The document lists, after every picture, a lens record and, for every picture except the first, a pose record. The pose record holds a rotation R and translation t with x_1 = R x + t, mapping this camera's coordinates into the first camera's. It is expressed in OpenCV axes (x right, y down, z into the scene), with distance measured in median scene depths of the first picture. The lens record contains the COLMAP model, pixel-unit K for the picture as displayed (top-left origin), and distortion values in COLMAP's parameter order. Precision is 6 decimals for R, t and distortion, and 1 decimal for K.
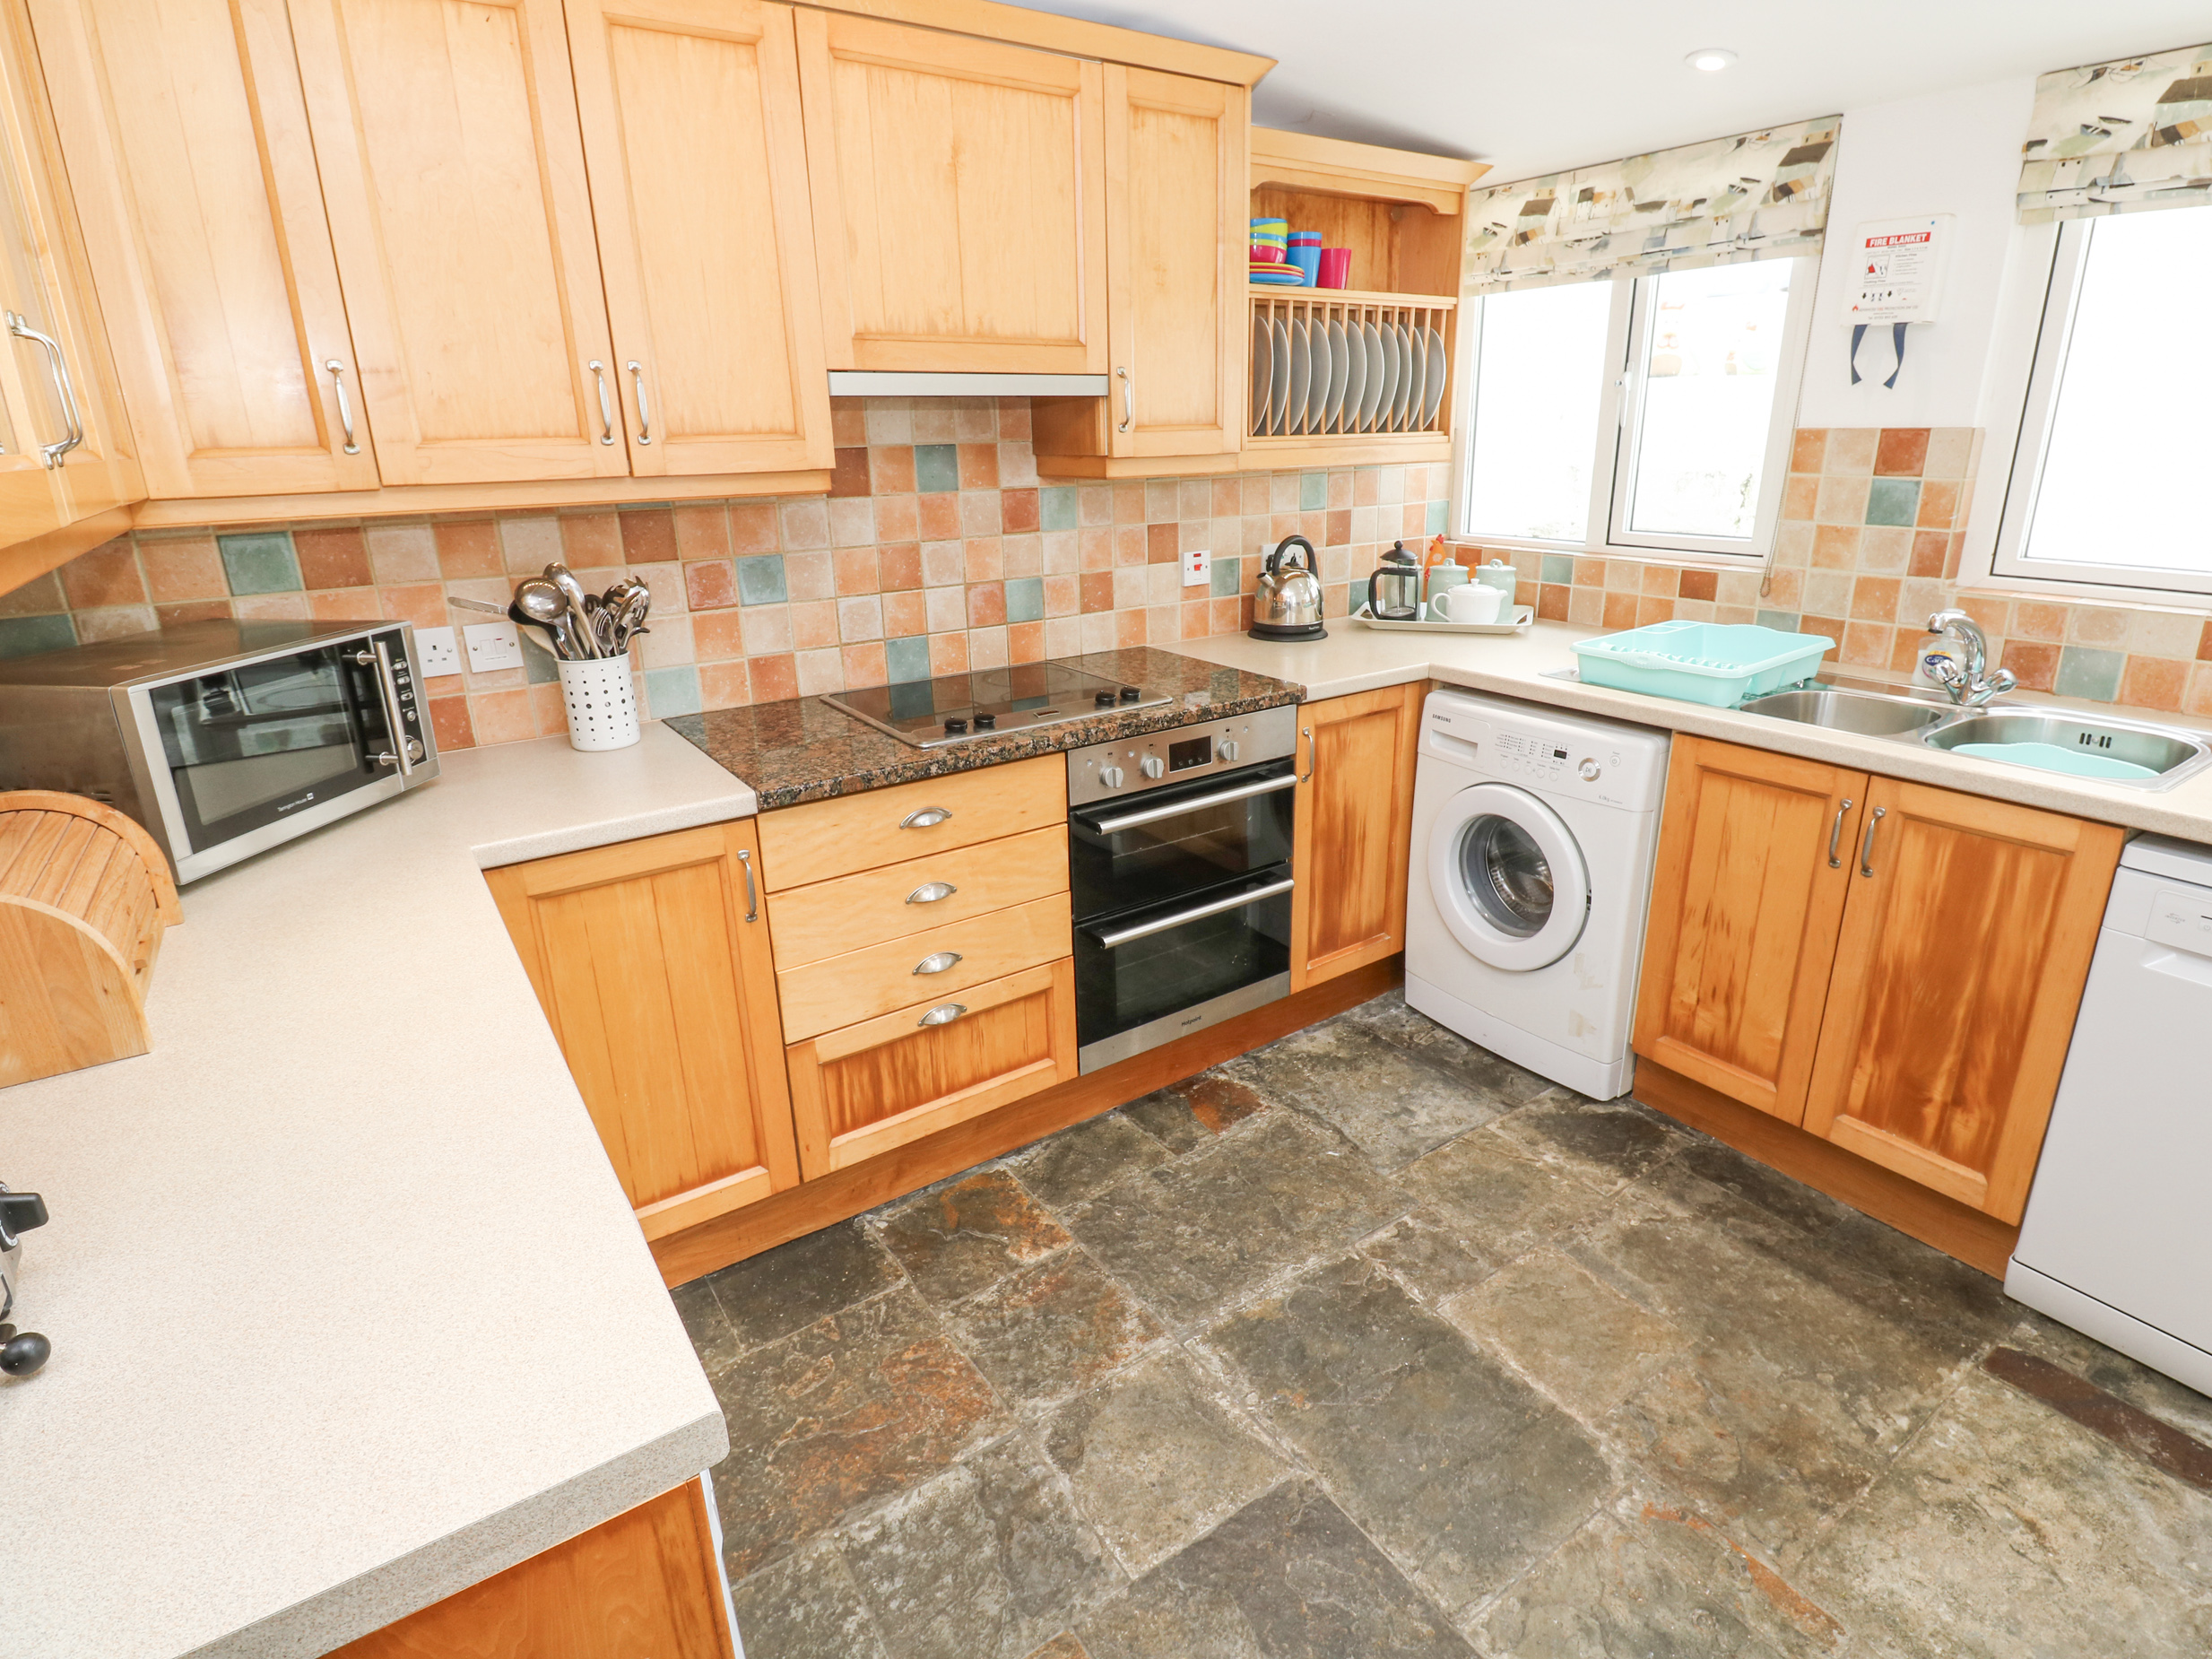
lens RADIAL K [[1136.8, 0, 1149.5], [0, 1136.8, 817.5], [0, 0, 1]] dist [-0.002972, -0.011194]
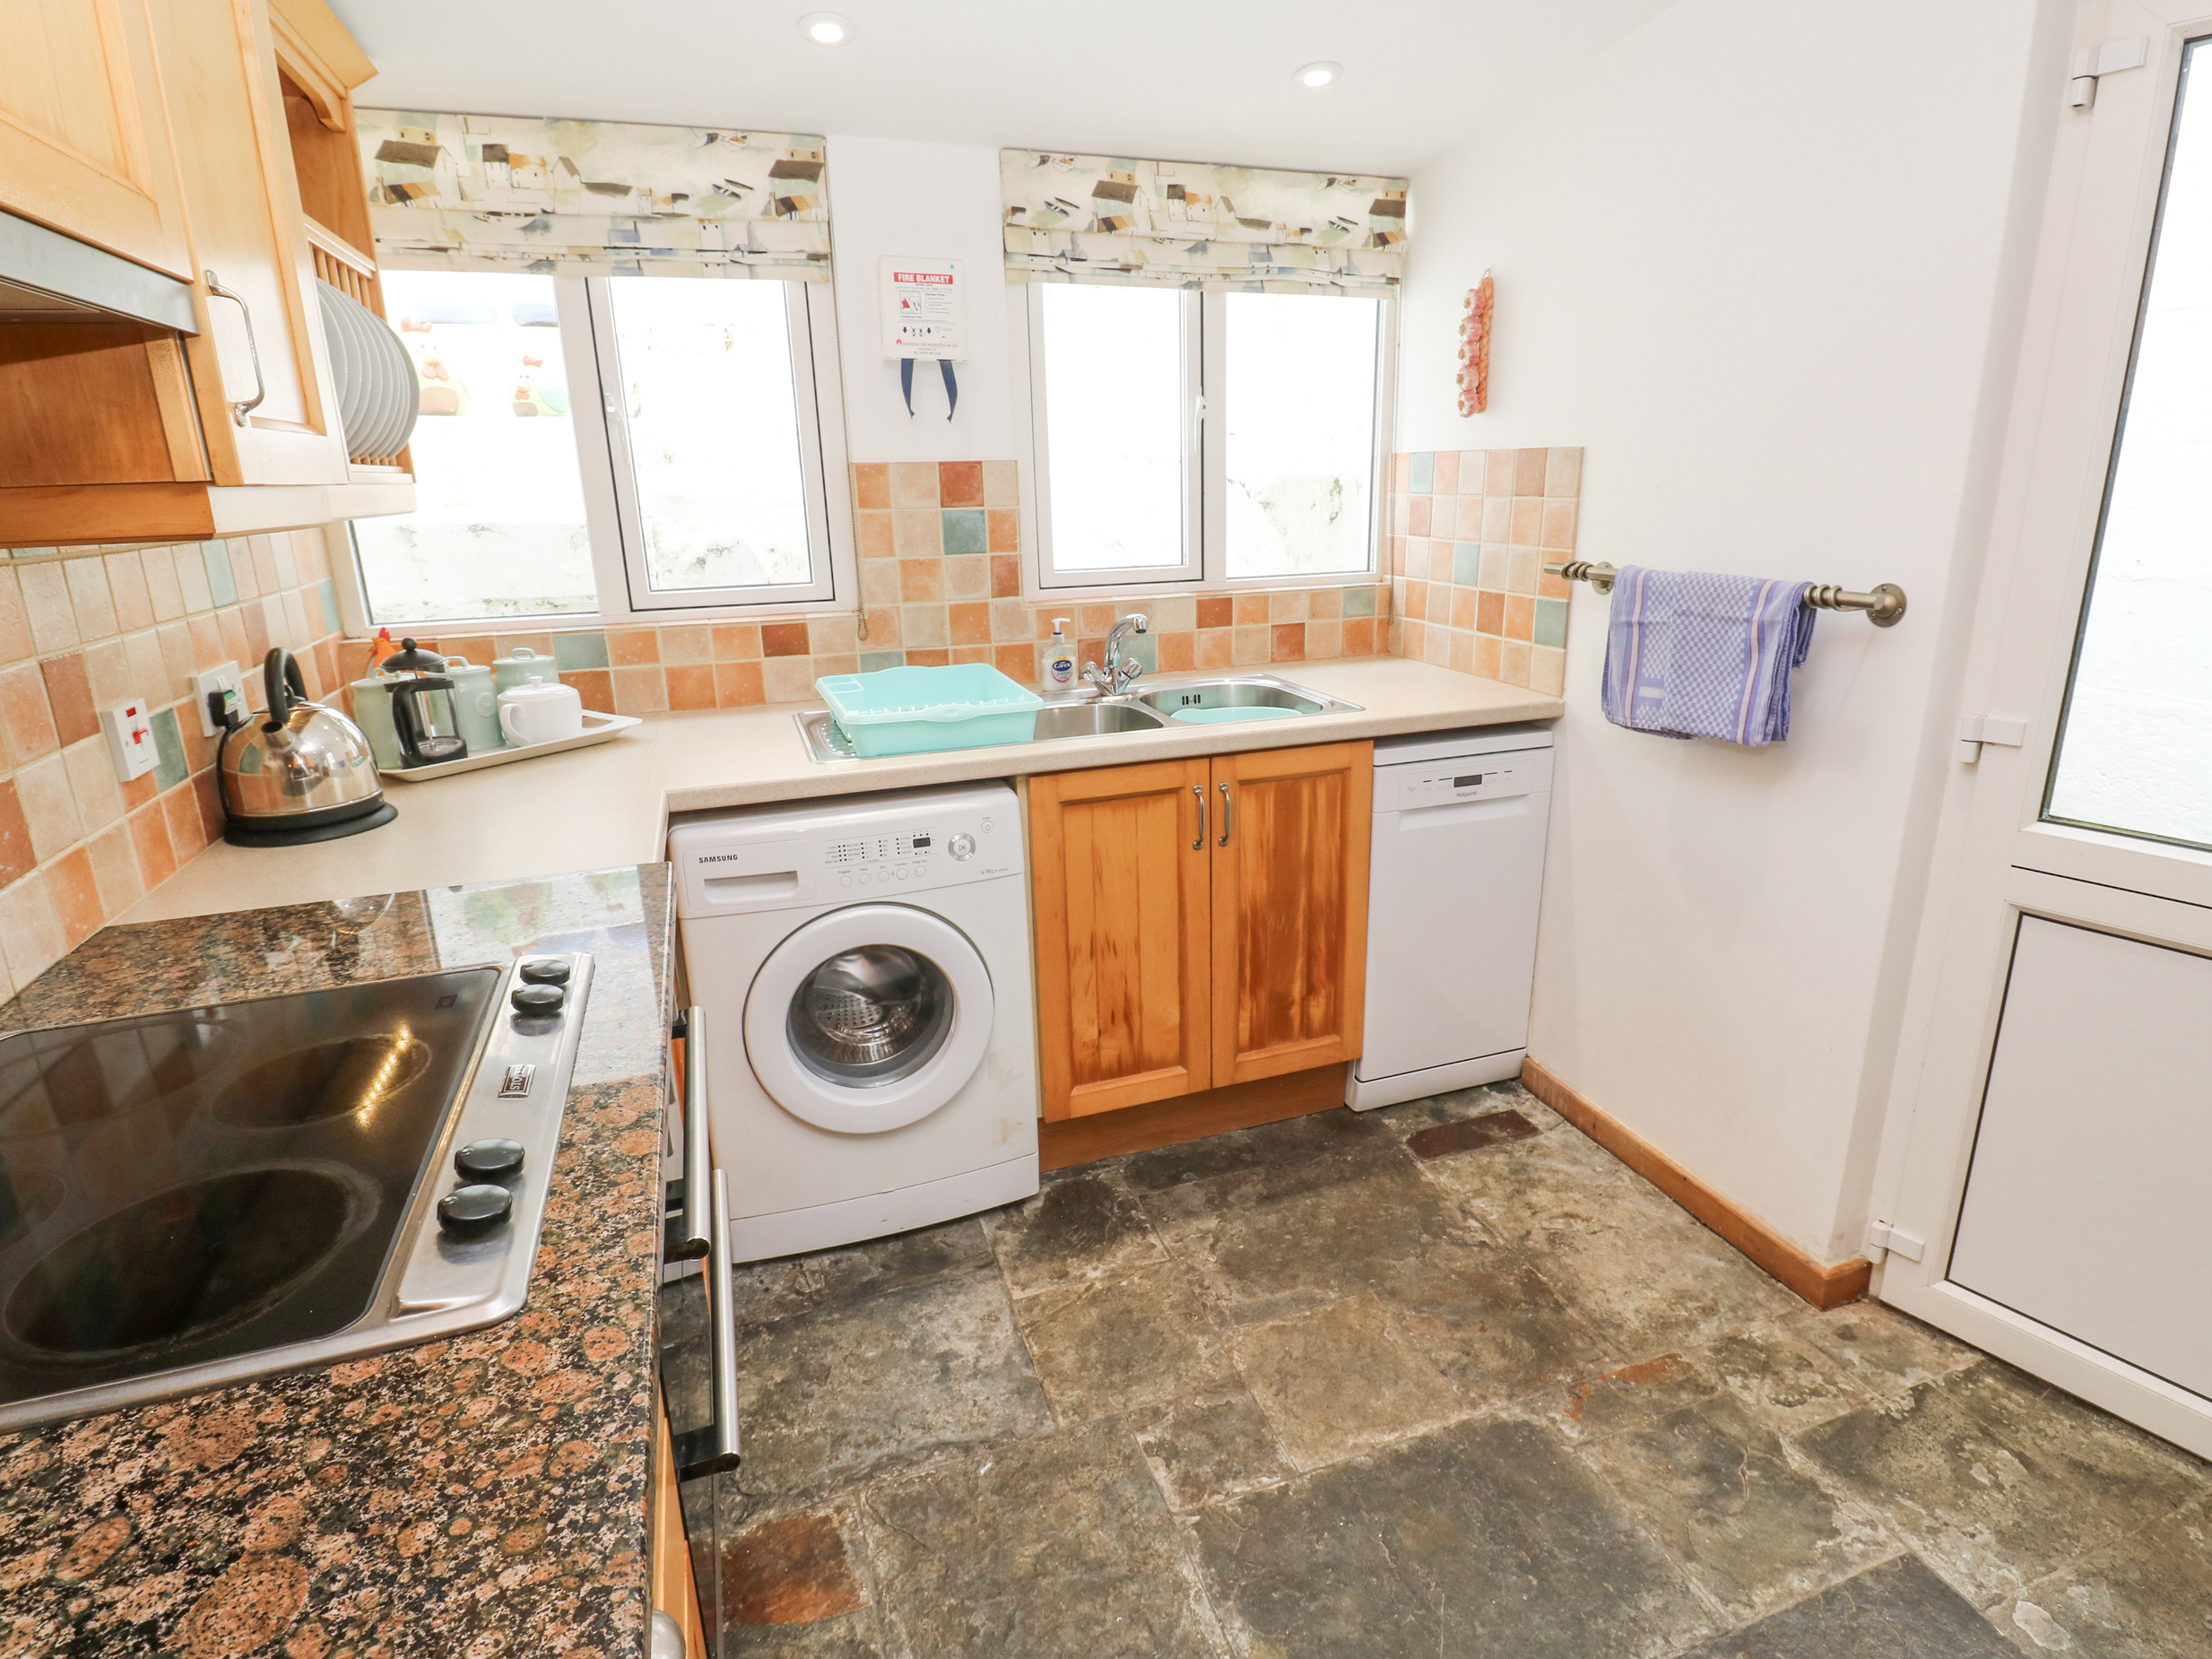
lens RADIAL K [[1136.8, 0, 1118.8], [0, 1136.8, 816.8], [0, 0, 1]] dist [-0.002972, -0.011194]
pose [[0.268071, -0.261434, 0.927249, -0.371098], [0.329328, 0.929362, 0.166819, -0.169999], [-0.905362, 0.260650, 0.335233, 0.618080]]
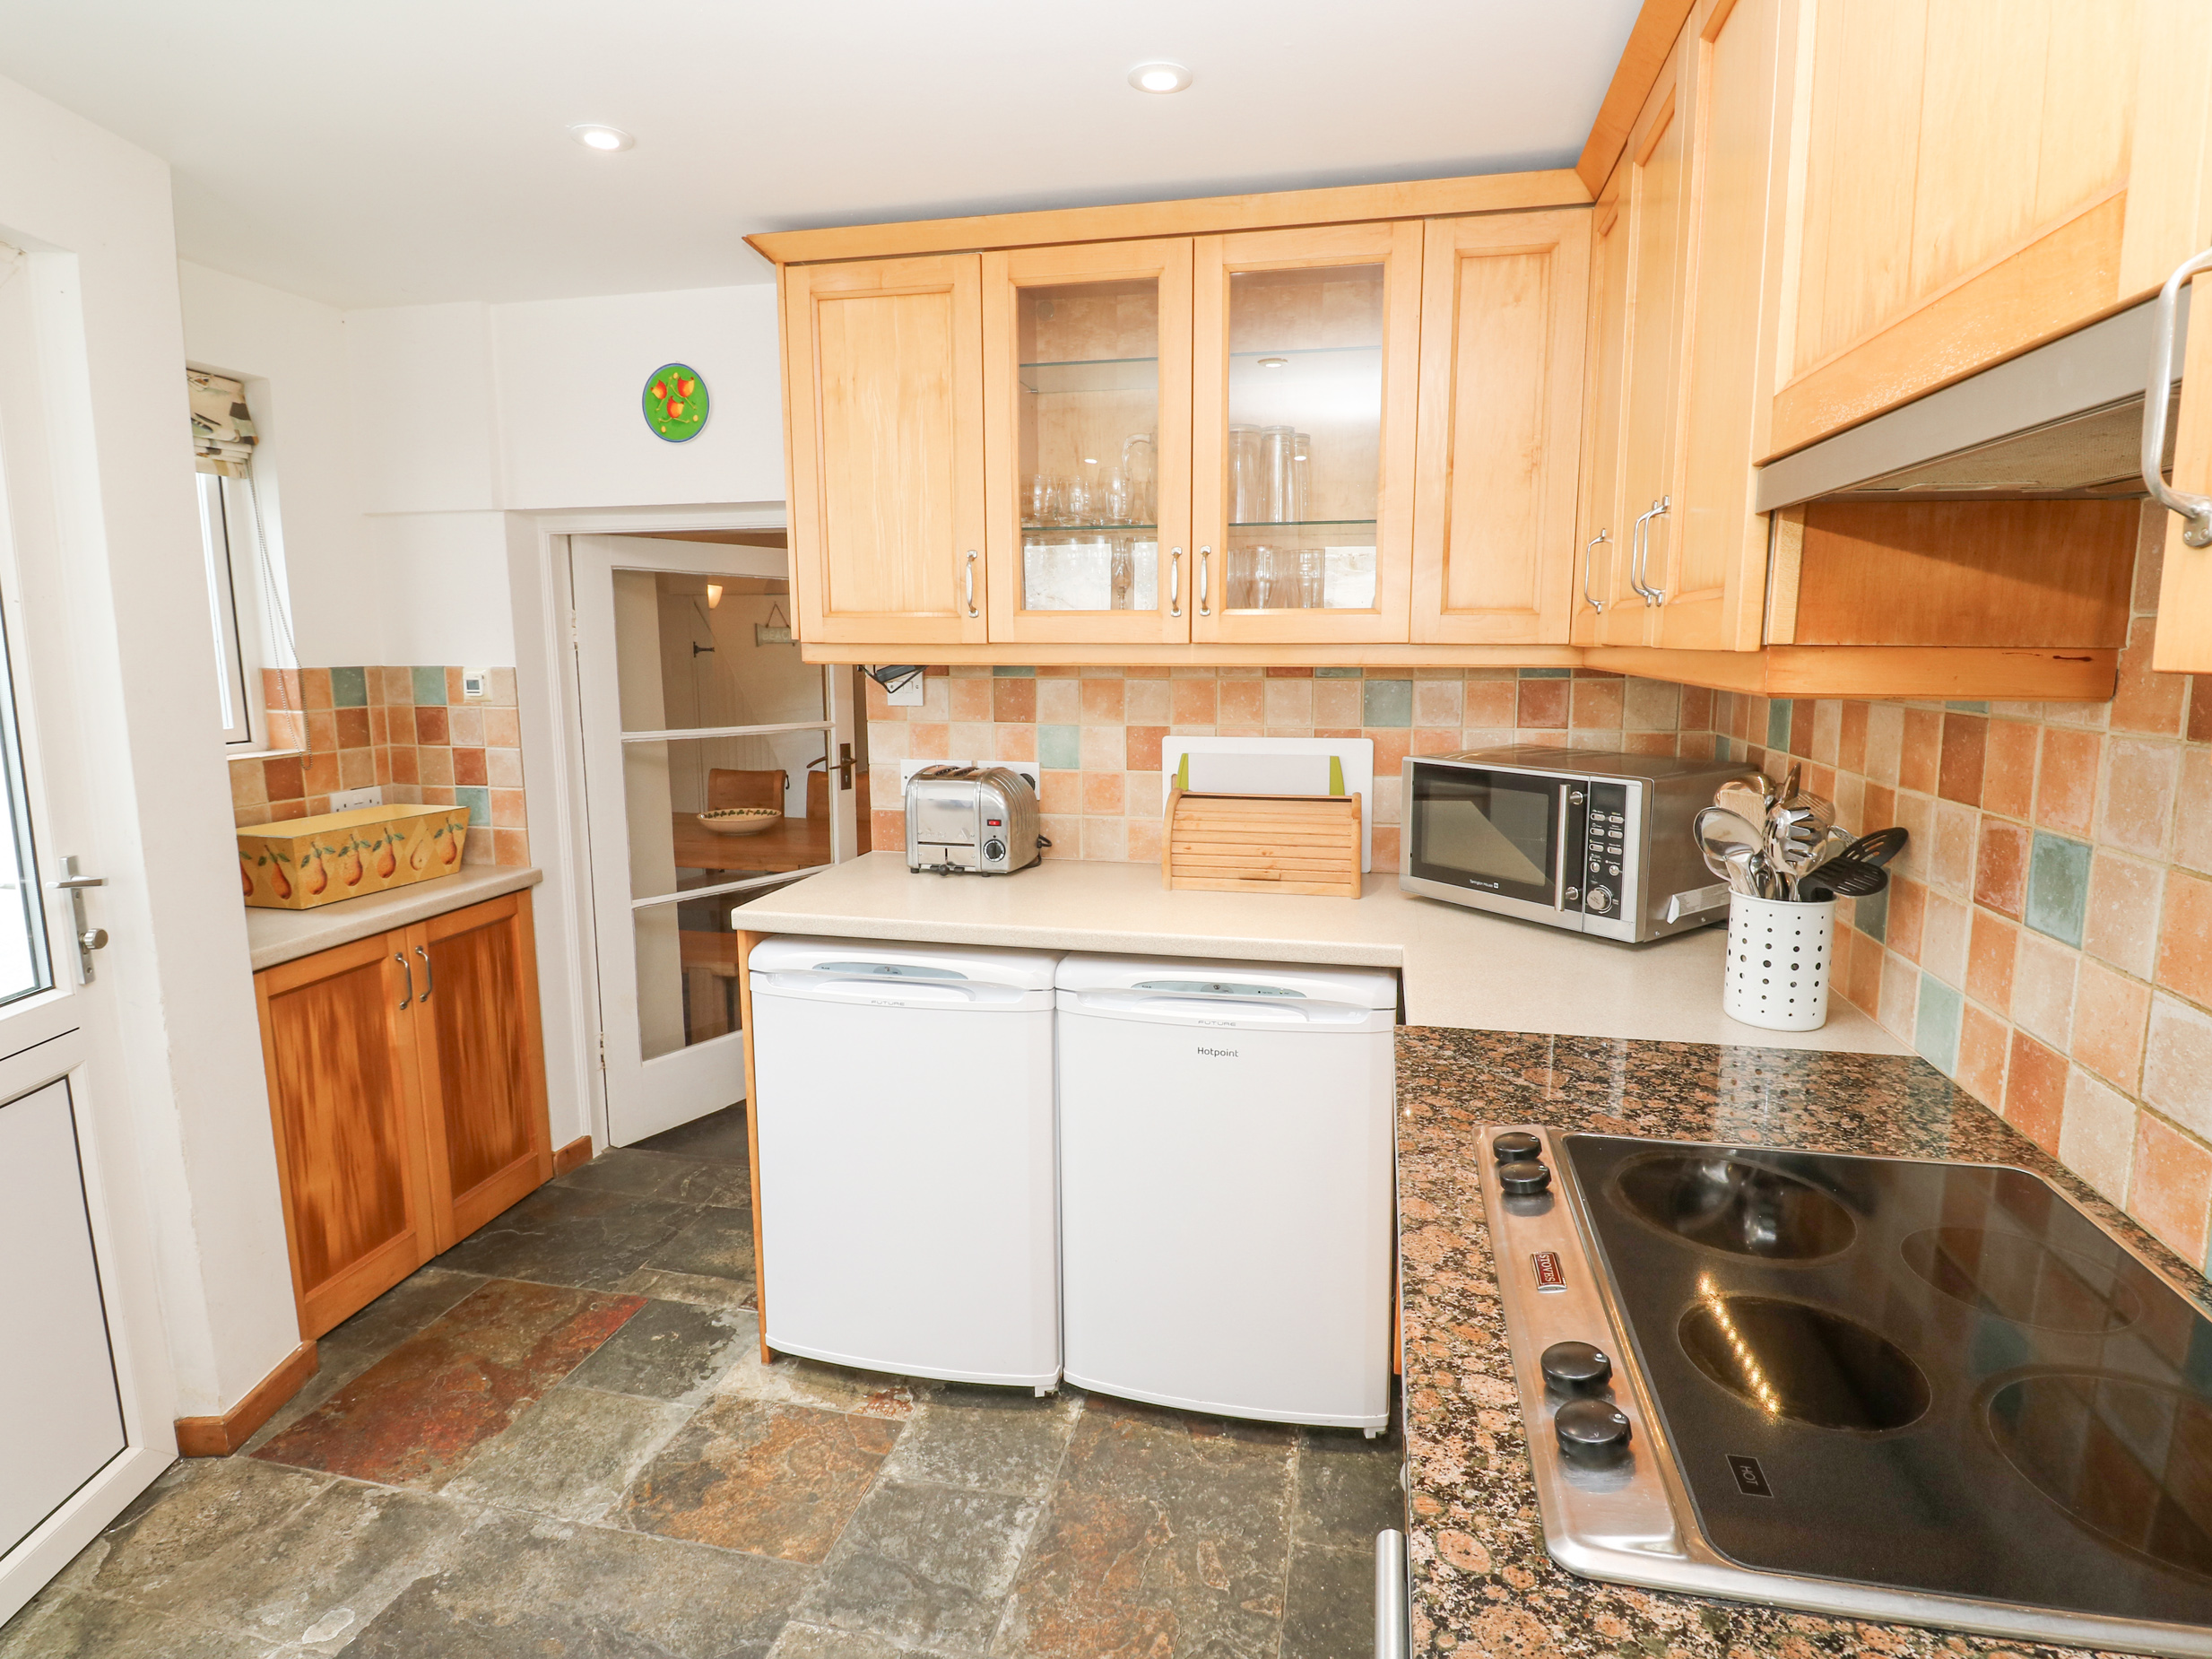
lens RADIAL K [[1136.8, 0, 1115.3], [0, 1136.8, 806.8], [0, 0, 1]] dist [-0.002972, -0.011194]
pose [[-0.747135, 0.127255, -0.652376, 0.239913], [-0.191999, 0.898341, 0.395121, -0.347052], [0.636337, 0.420464, -0.646749, 1.044182]]
